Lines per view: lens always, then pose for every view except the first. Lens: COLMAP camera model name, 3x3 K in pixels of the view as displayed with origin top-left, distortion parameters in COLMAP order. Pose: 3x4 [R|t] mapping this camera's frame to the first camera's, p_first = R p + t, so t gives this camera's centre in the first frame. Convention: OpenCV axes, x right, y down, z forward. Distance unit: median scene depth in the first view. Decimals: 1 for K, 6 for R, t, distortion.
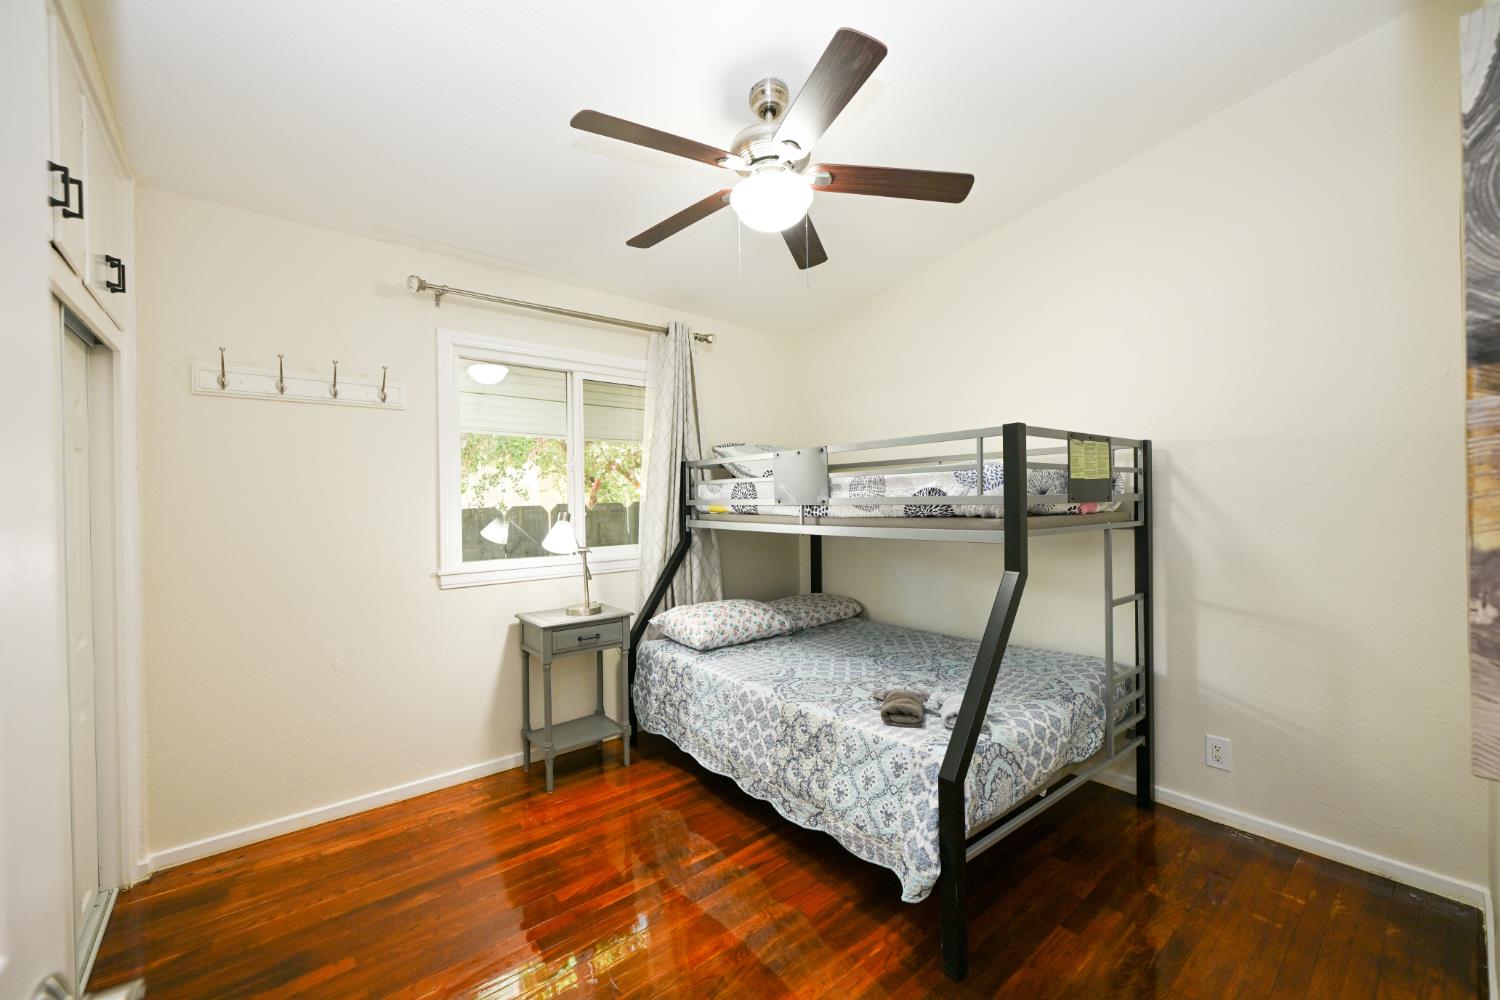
lens RADIAL K [[599.1, 0, 750.0], [0, 599.1, 500.0], [0, 0, 1]] dist [-0.000085, -0.000145]
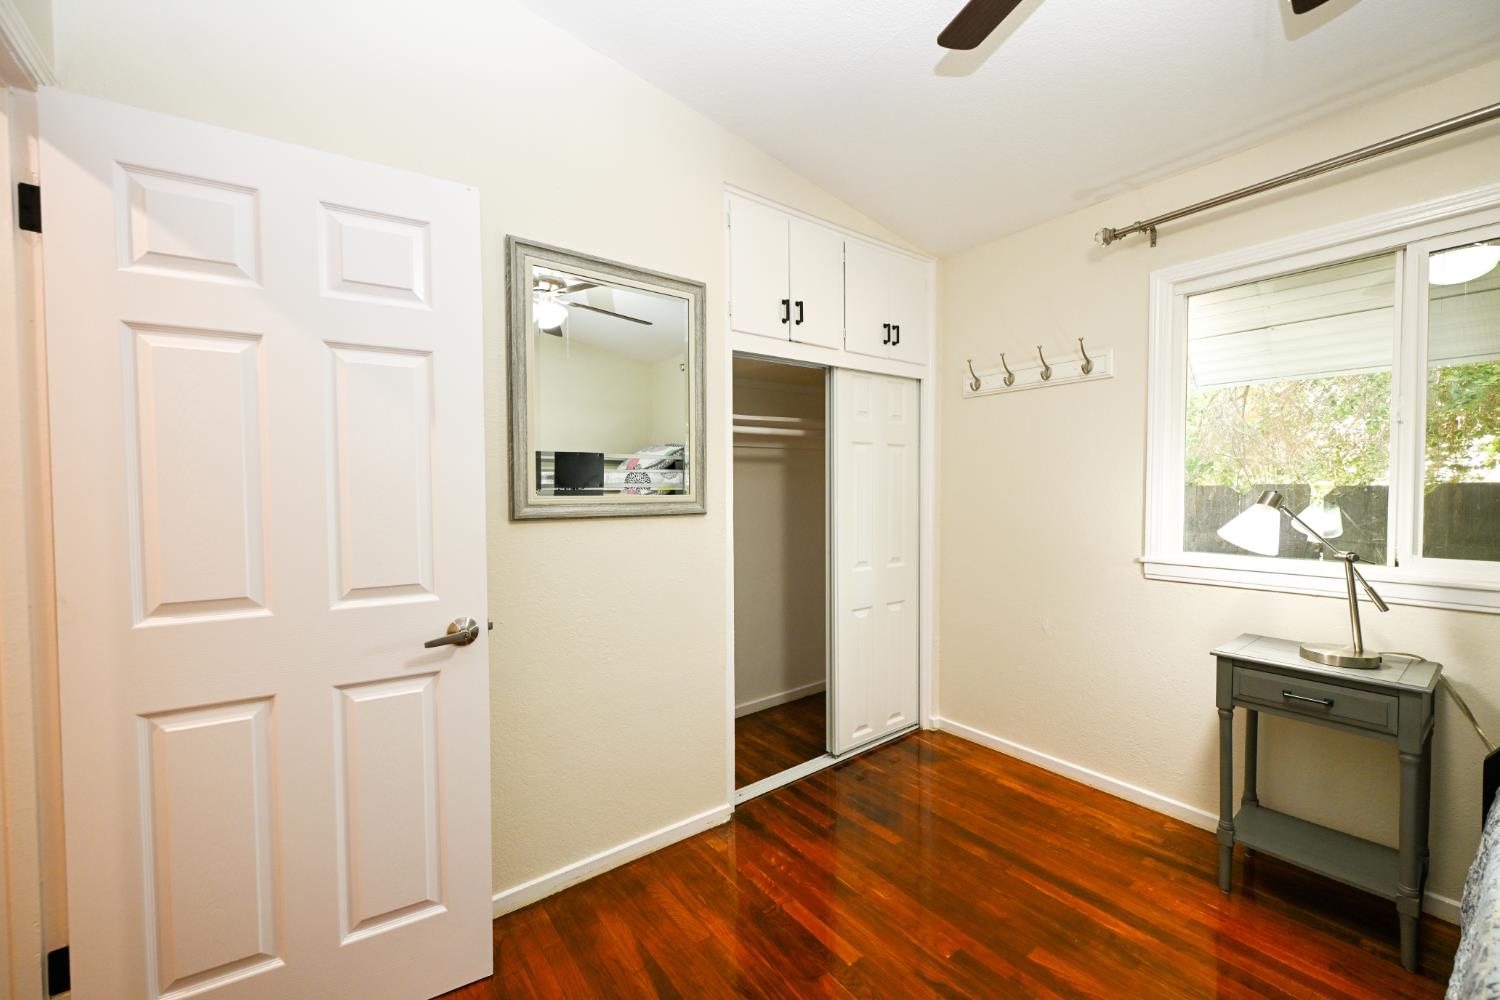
lens RADIAL K [[599.1, 0, 750.0], [0, 599.1, 500.0], [0, 0, 1]] dist [-0.000085, -0.000145]
pose [[-0.056998, 0.037935, -0.997653, 0.430492], [0.012410, 0.999228, 0.037286, -0.003427], [0.998297, -0.010256, -0.057425, 0.555443]]
